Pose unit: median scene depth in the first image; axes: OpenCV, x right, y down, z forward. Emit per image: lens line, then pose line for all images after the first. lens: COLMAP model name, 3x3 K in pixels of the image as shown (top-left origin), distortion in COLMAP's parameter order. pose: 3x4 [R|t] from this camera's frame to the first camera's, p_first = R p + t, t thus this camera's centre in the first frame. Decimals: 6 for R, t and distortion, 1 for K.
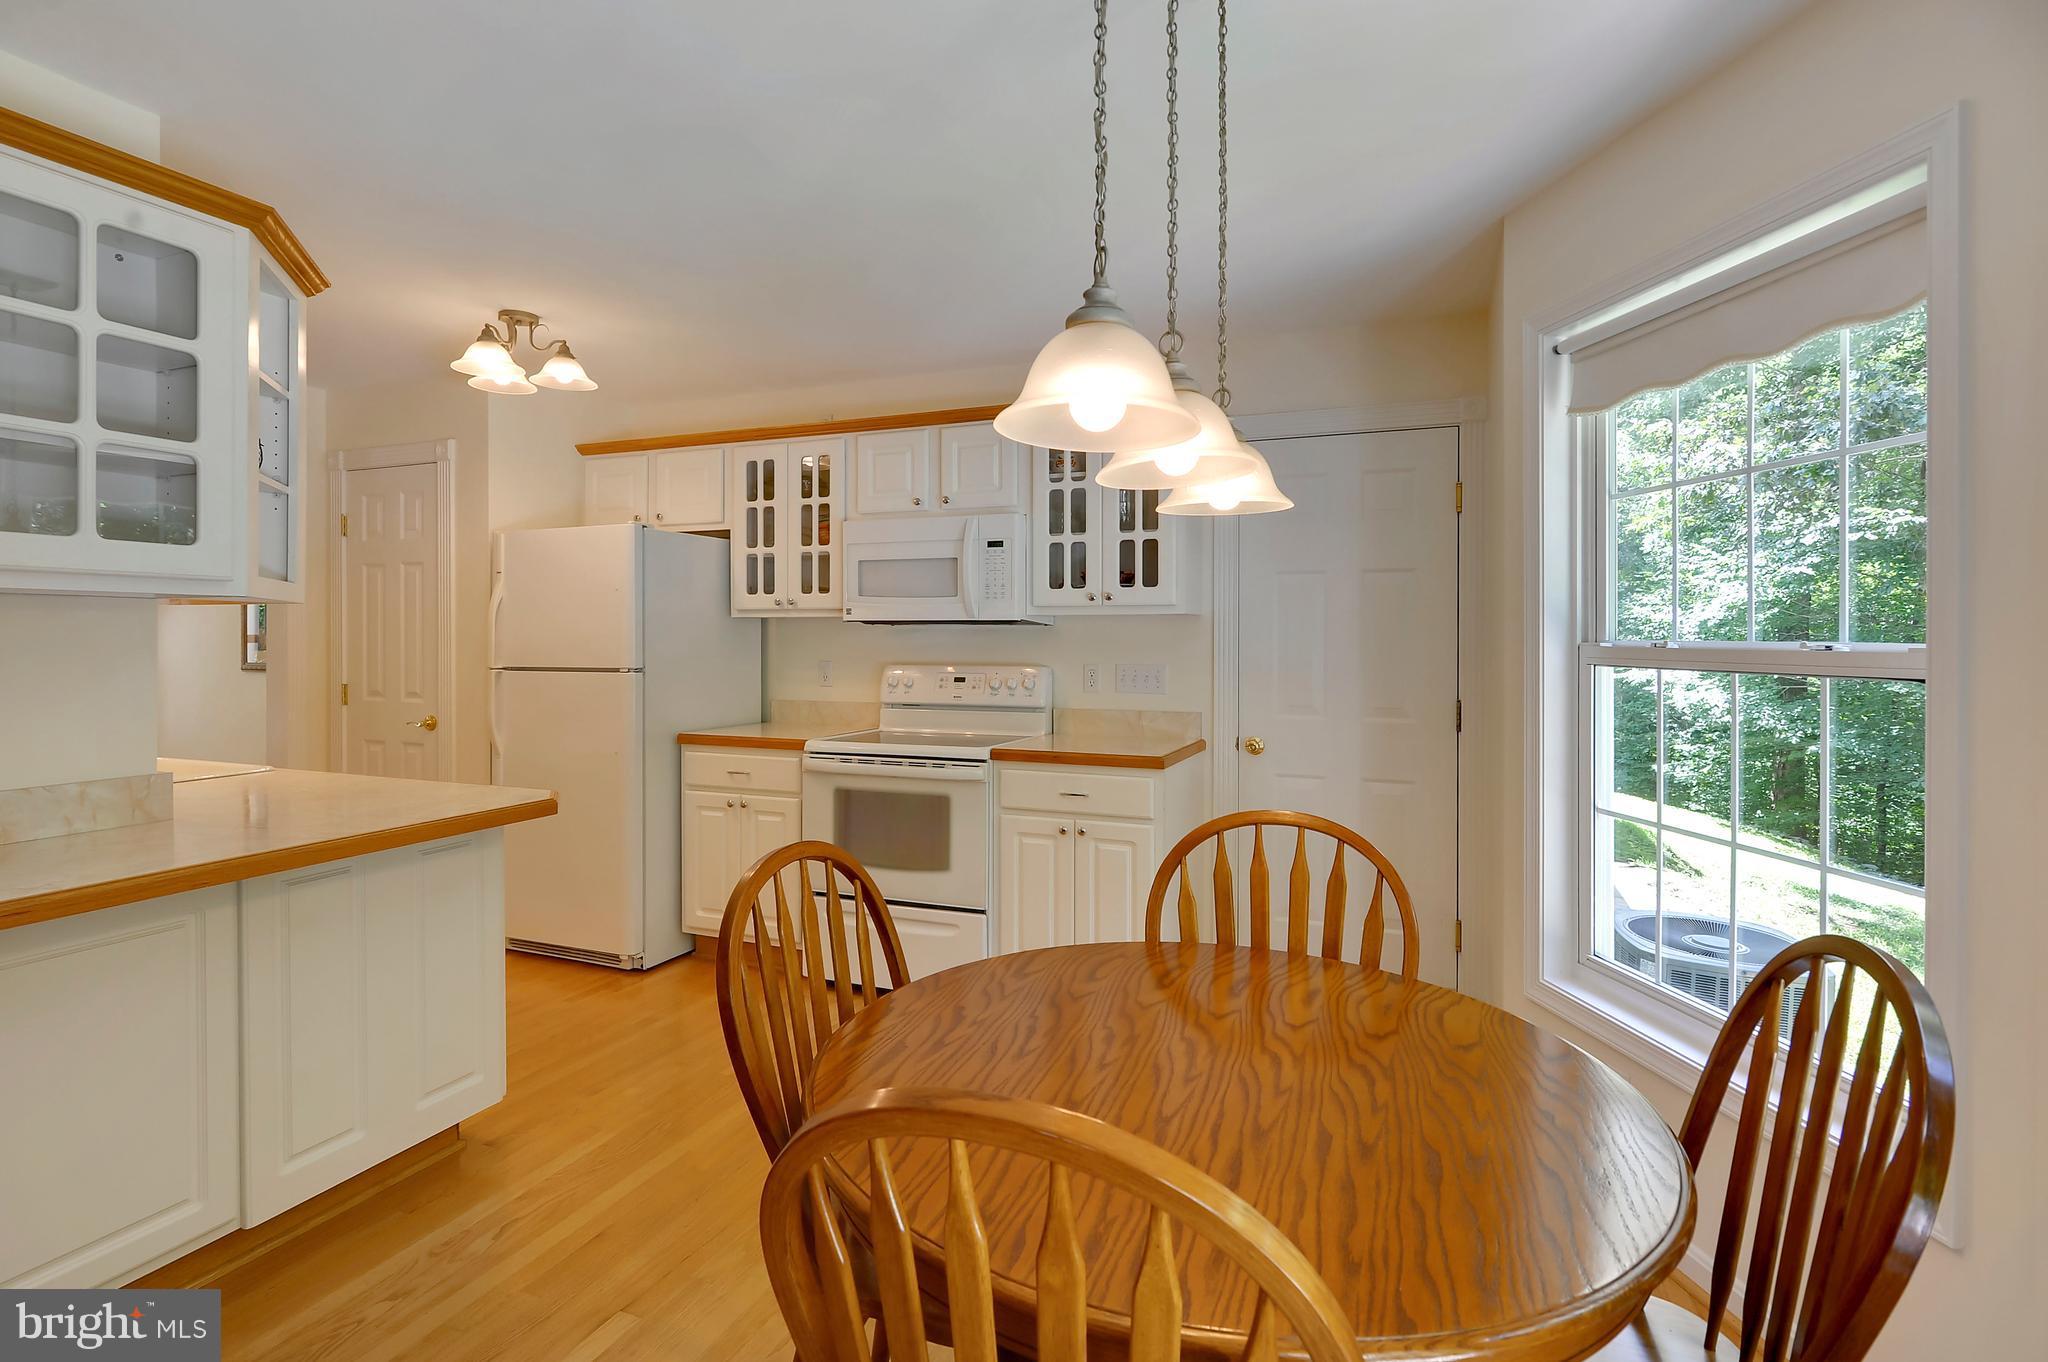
lens RADIAL K [[1002.6, 0, 1009.8], [0, 1002.6, 636.5], [0, 0, 1]] dist [-0.005699, 0.000147]
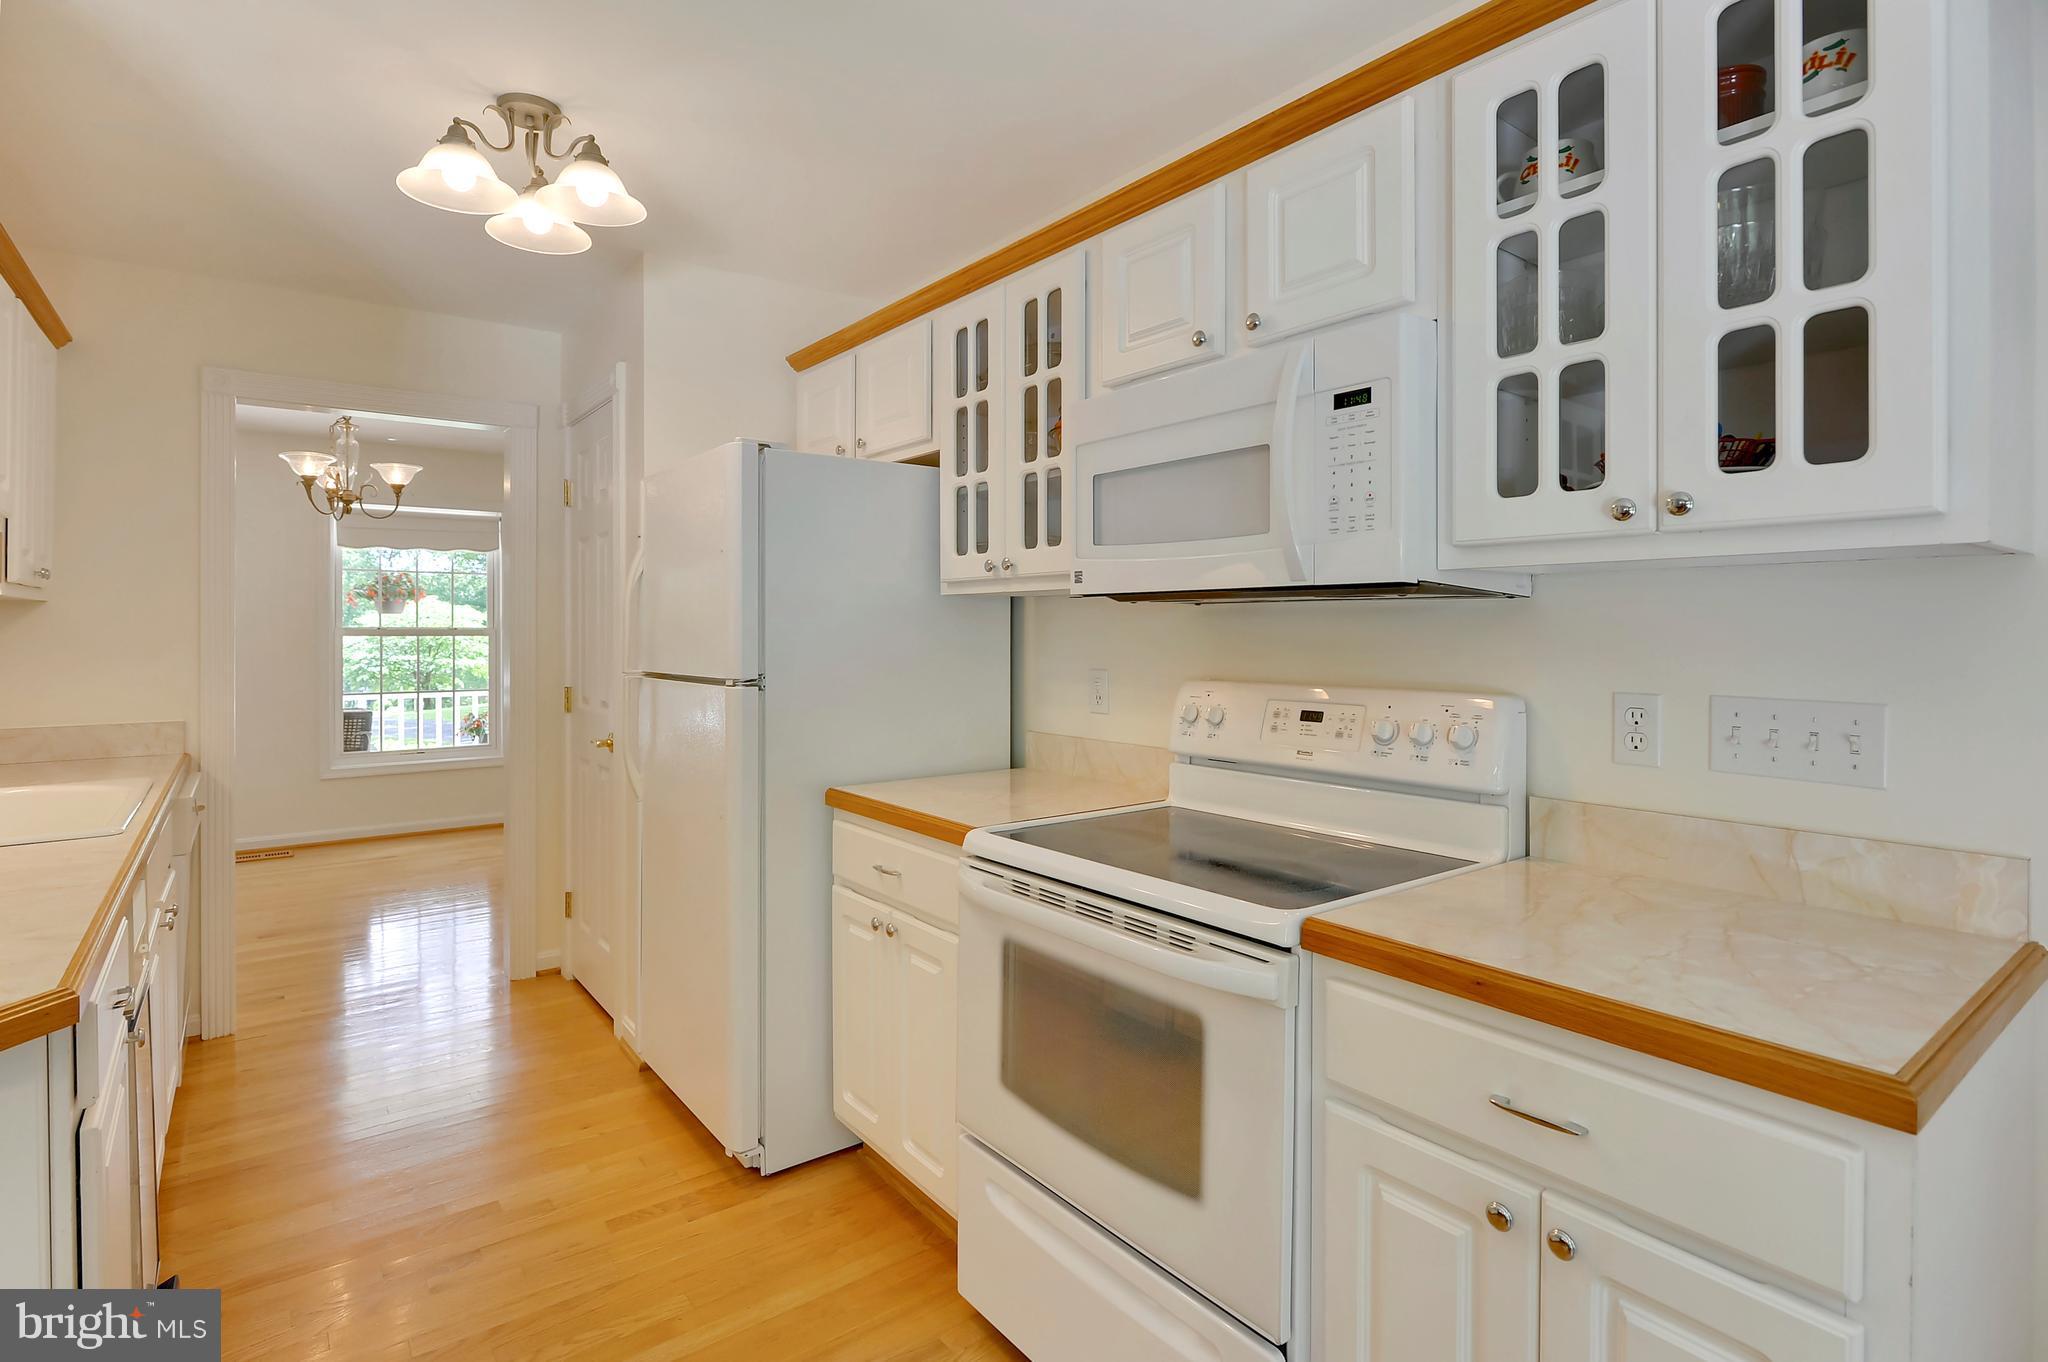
lens RADIAL K [[1002.6, 0, 1009.8], [0, 1002.6, 636.5], [0, 0, 1]] dist [-0.005699, 0.000147]
pose [[0.866129, 0.000930, -0.499819, 0.065079], [0.002453, 0.999978, 0.006111, 0.002364], [0.499814, -0.006519, 0.866108, 0.538349]]
